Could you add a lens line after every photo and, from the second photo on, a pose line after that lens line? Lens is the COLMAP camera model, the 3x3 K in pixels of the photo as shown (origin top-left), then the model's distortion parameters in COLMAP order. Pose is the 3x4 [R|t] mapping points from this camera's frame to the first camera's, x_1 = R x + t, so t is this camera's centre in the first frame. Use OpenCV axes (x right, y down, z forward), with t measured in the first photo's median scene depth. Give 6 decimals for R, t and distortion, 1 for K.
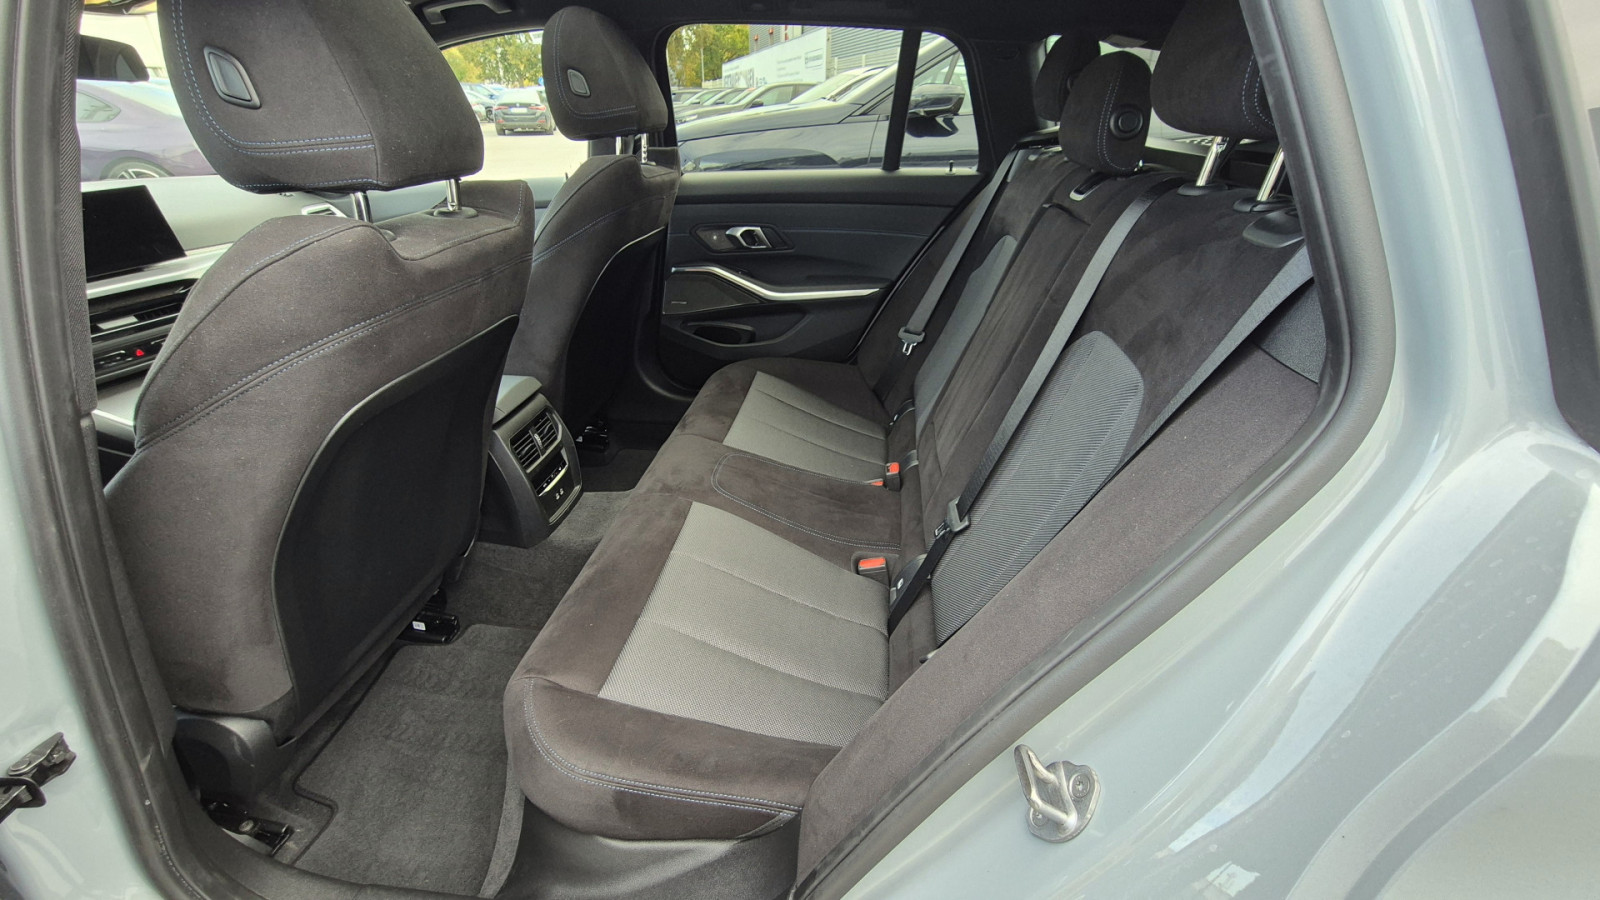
lens RADIAL K [[652.3, 0, 808.6], [0, 652.3, 455.3], [0, 0, 1]] dist [-0.013181, 0.000185]
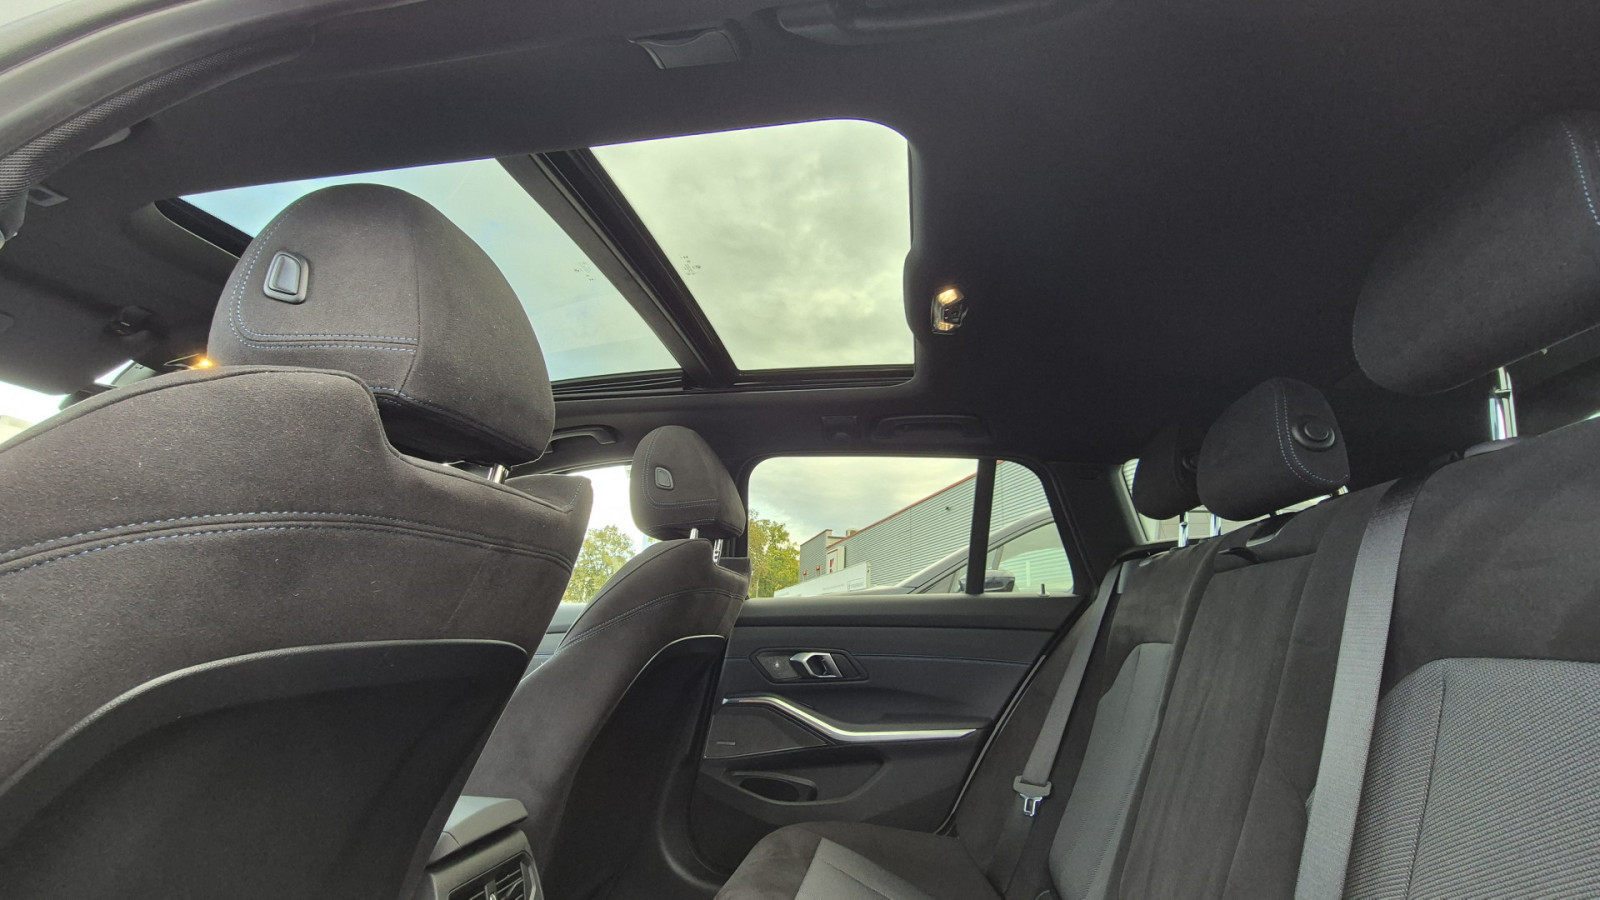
lens RADIAL K [[652.3, 0, 808.6], [0, 652.3, 455.3], [0, 0, 1]] dist [-0.013181, 0.000185]
pose [[0.997924, 0.004952, -0.064208, -0.050968], [-0.047105, 0.735991, -0.675351, 0.049297], [0.043912, 0.676974, 0.734696, 0.185004]]
